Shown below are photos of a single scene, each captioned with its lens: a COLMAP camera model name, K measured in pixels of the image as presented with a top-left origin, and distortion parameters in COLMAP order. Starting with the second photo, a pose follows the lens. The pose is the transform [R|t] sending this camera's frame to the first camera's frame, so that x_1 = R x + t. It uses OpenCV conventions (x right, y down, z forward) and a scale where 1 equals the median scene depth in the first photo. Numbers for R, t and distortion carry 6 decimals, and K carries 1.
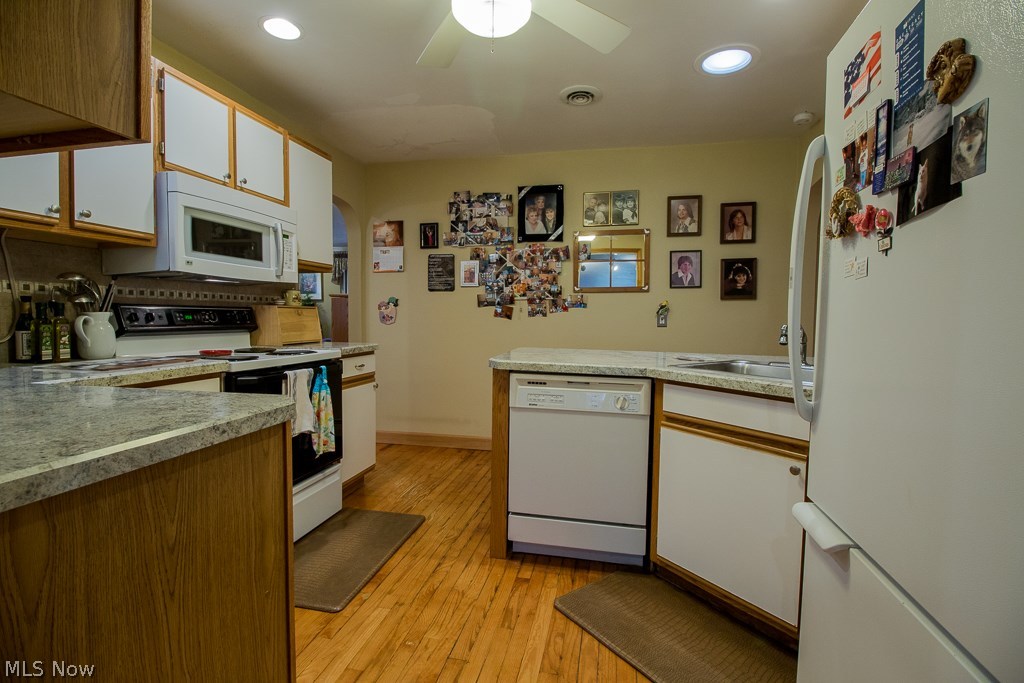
lens RADIAL K [[470.7, 0, 514.7], [0, 470.7, 342.7], [0, 0, 1]] dist [-0.016040, -0.004356]
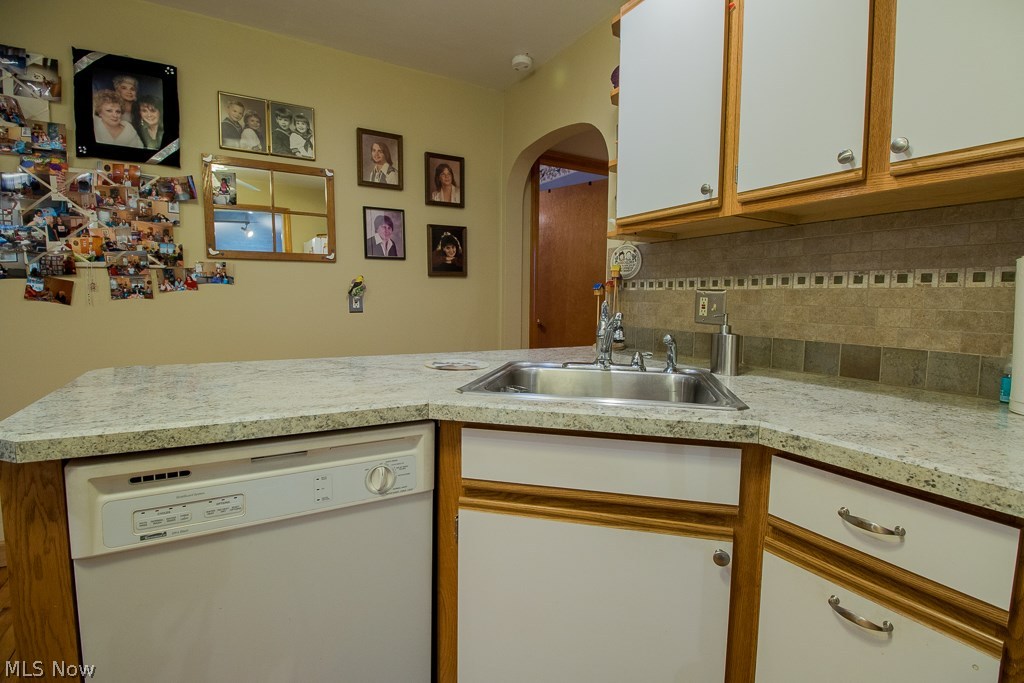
lens RADIAL K [[470.7, 0, 516.5], [0, 470.7, 338.0], [0, 0, 1]] dist [-0.016040, -0.004356]
pose [[0.731156, -0.059095, 0.679646, 0.004573], [0.035787, 0.998192, 0.048293, -0.020792], [-0.681271, -0.010988, 0.731949, 0.312439]]
